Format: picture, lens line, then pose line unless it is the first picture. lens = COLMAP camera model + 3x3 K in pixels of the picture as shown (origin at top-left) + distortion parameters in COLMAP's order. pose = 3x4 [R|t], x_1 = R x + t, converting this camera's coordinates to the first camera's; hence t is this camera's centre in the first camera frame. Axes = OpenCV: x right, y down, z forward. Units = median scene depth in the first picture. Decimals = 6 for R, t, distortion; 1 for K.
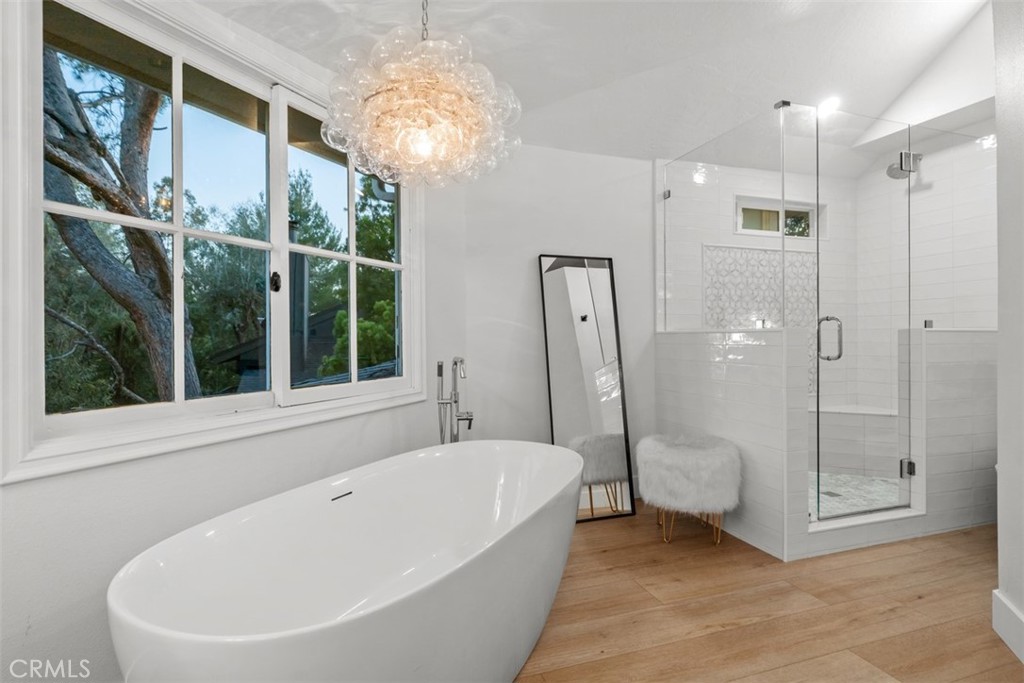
lens RADIAL K [[521.6, 0, 509.4], [0, 521.6, 343.0], [0, 0, 1]] dist [-0.001743, 0.000035]
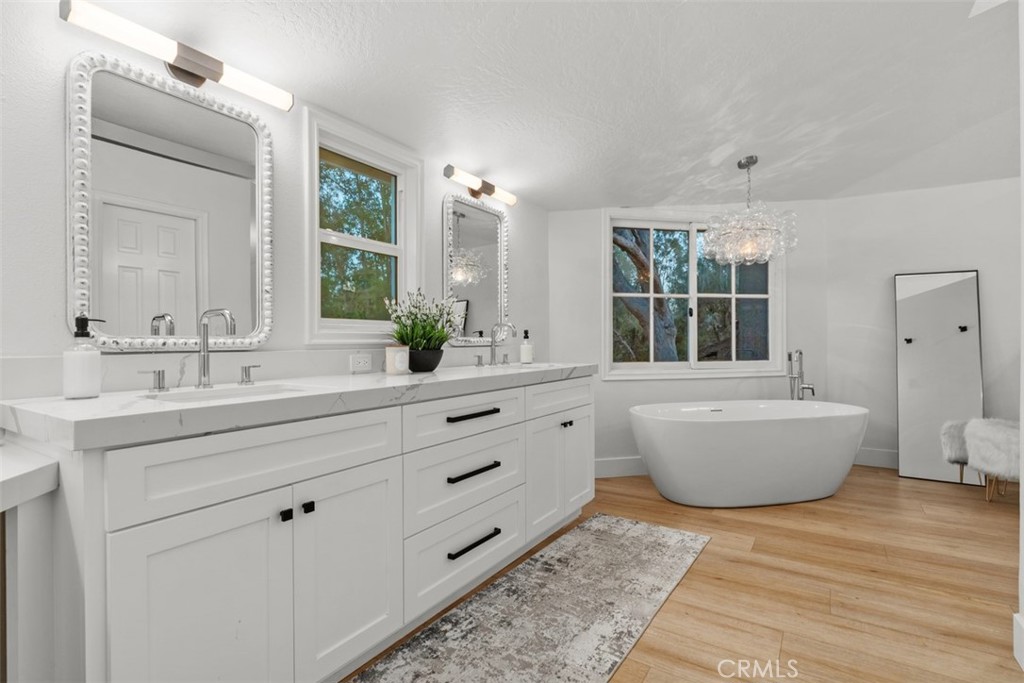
lens RADIAL K [[521.6, 0, 508.8], [0, 521.6, 342.6], [0, 0, 1]] dist [-0.001743, 0.000035]
pose [[0.638486, 0.011529, -0.769547, 0.582600], [-0.011565, 0.999919, 0.005385, 0.007002], [0.769547, 0.005462, 0.638567, -0.774206]]
